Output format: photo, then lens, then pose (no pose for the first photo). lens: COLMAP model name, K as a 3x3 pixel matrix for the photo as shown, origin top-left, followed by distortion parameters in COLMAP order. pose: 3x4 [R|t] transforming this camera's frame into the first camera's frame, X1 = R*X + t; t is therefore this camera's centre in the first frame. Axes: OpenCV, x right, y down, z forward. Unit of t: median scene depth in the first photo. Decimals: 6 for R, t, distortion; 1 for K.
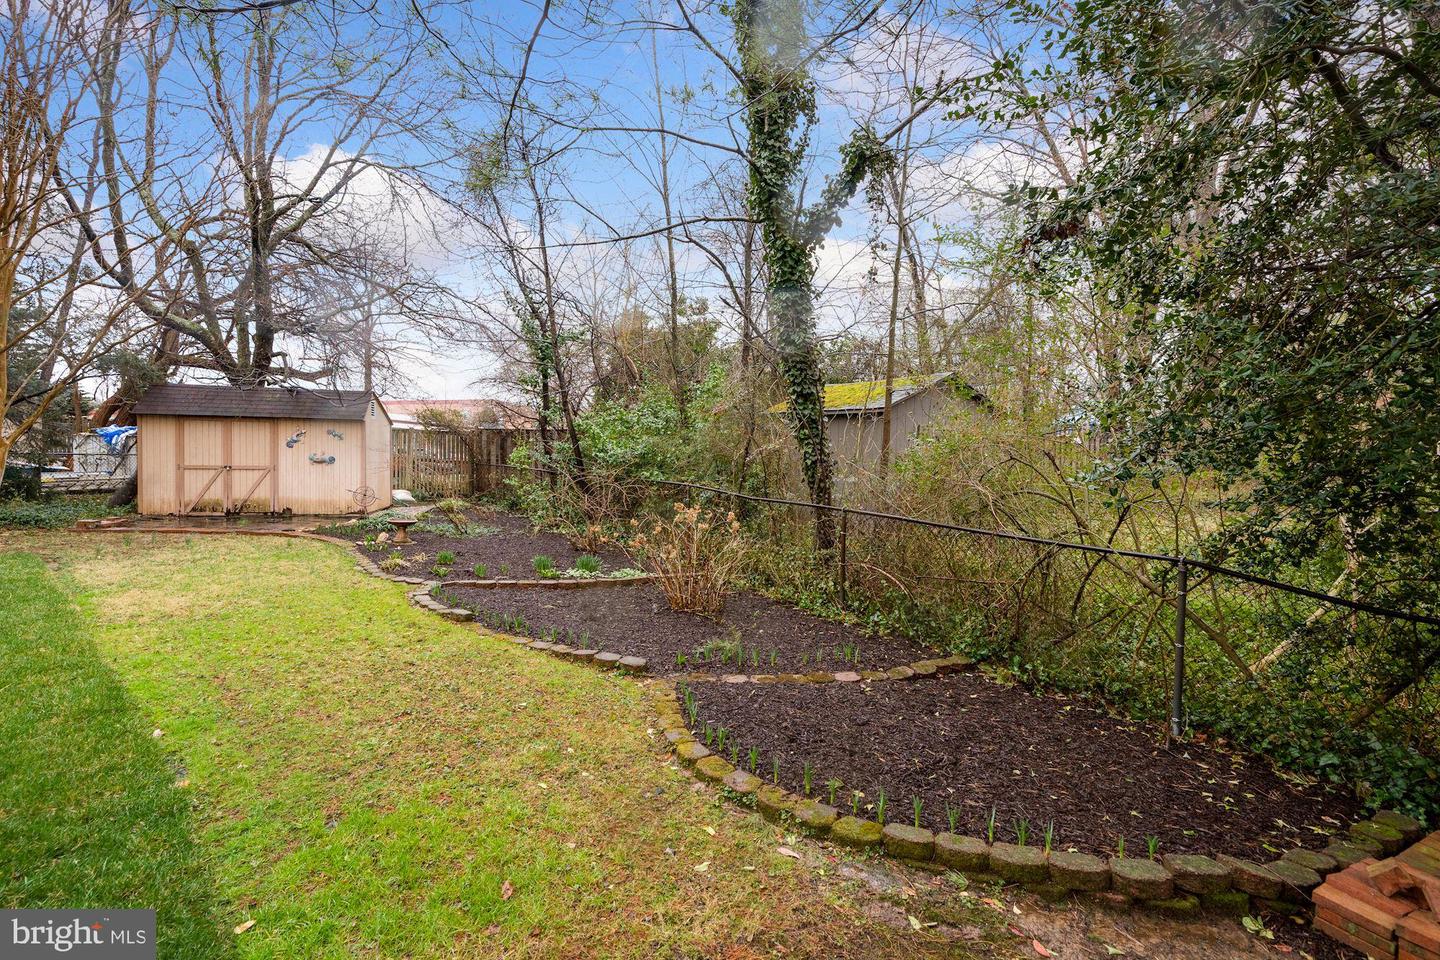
lens RADIAL K [[655.8, 0, 717.9], [0, 655.8, 478.1], [0, 0, 1]] dist [-0.000603, -0.000079]
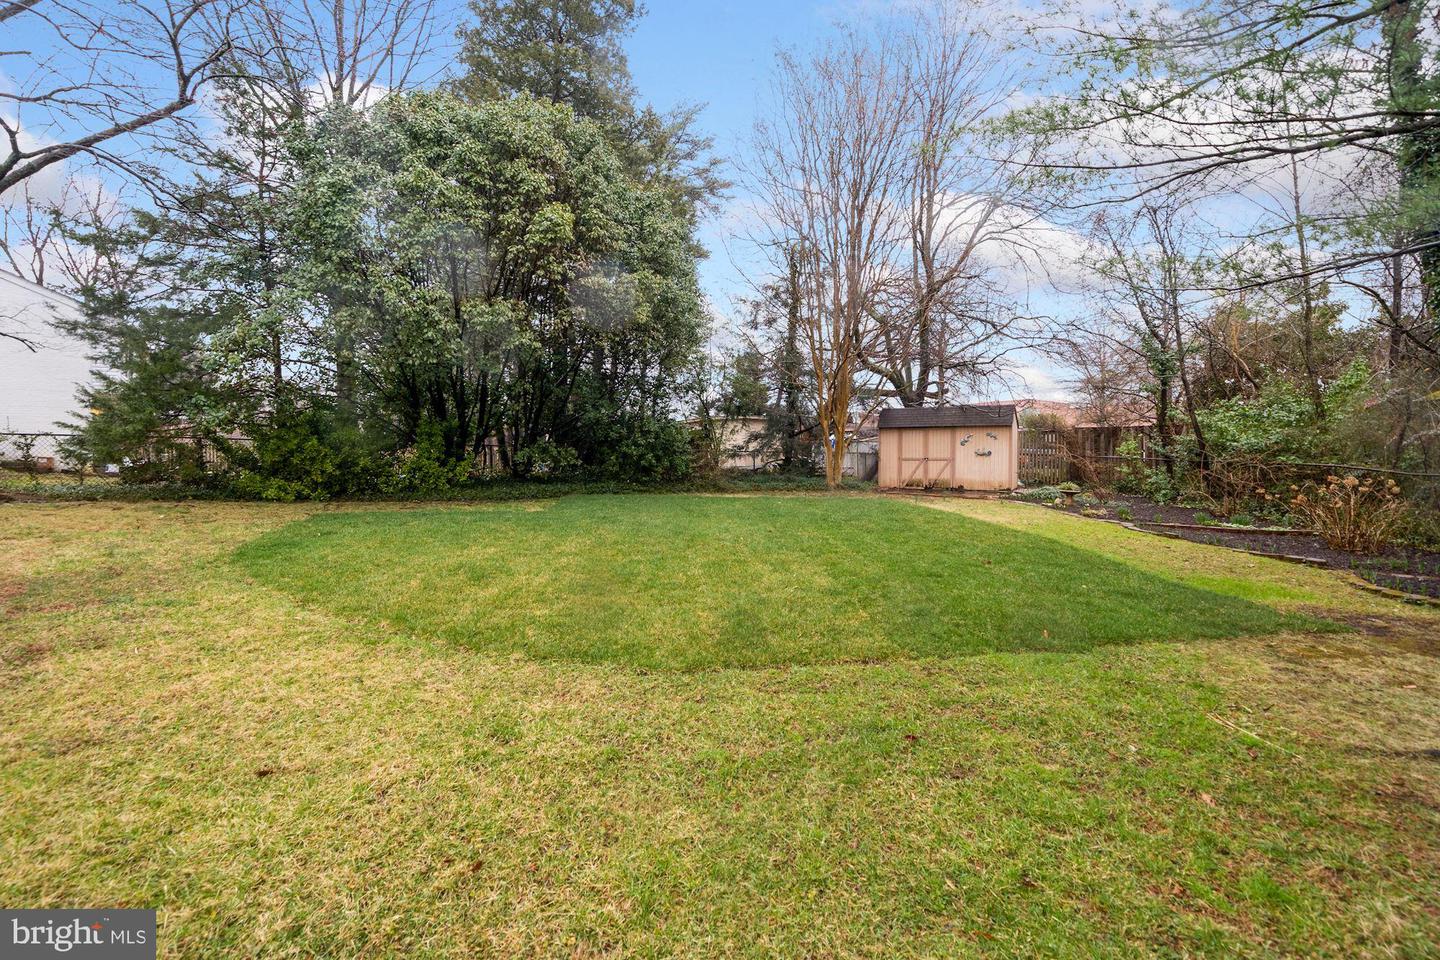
lens RADIAL K [[651.0, 0, 715.2], [0, 651.0, 464.7], [0, 0, 1]] dist [-0.001393, -0.000281]
pose [[0.733224, -0.004209, -0.679974, -0.048791], [-0.011614, 0.999757, -0.018713, 0.033092], [0.679888, 0.021618, 0.732998, -0.502208]]
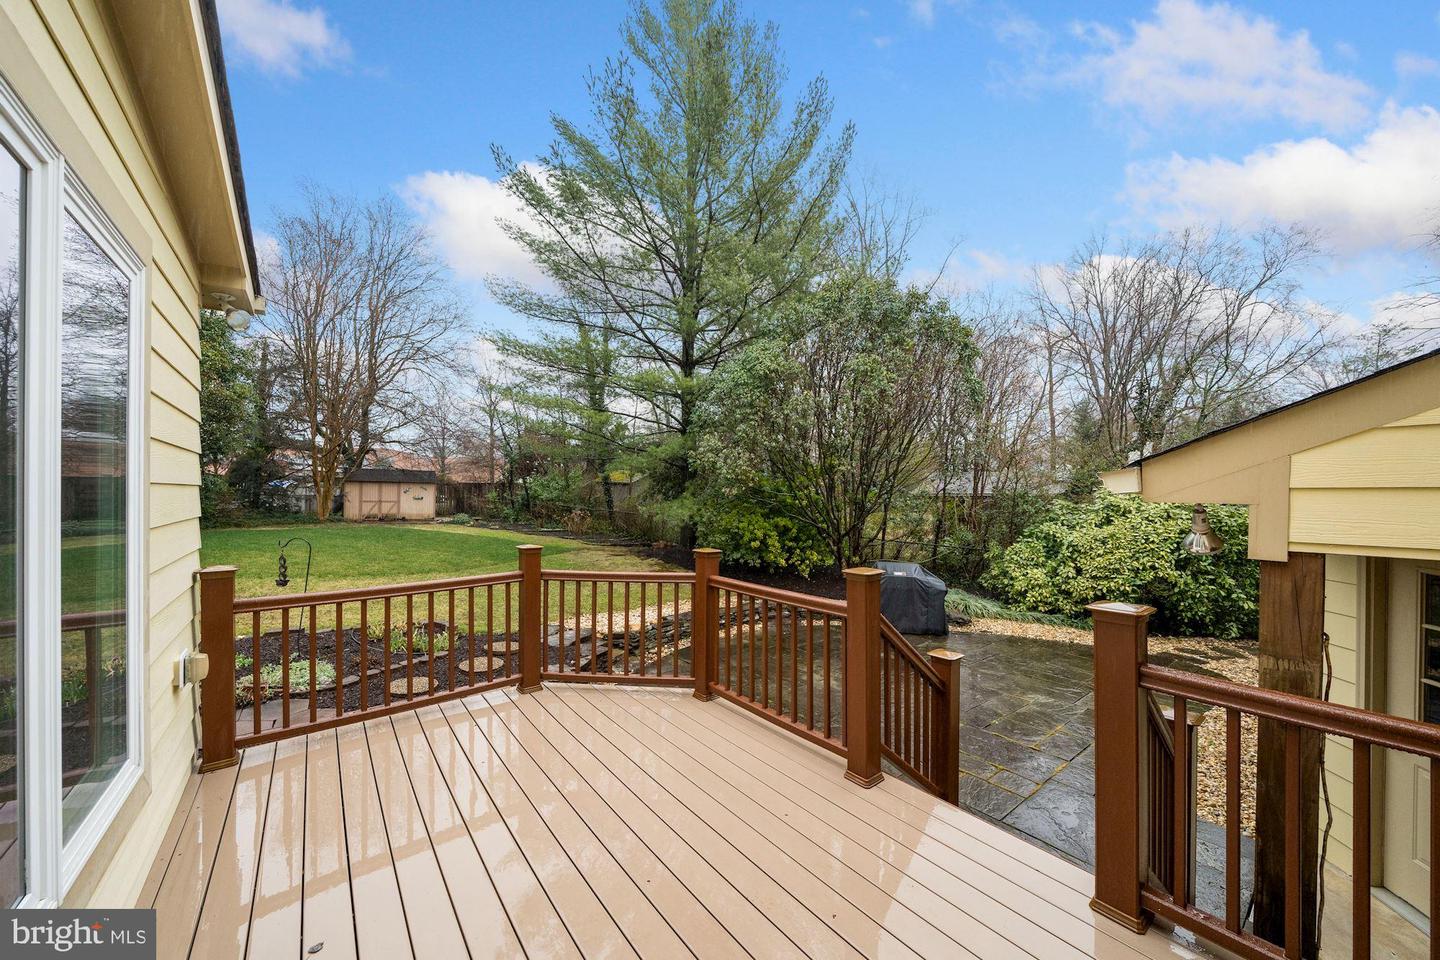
lens RADIAL K [[509.1, 0, 721.6], [0, 509.1, 493.7], [0, 0, 1]] dist [-0.010645, 0.001032]
pose [[0.945004, 0.002614, 0.327048, -0.132447], [0.008228, 0.999461, -0.031765, 0.028835], [-0.326955, 0.032709, 0.944474, -1.304318]]
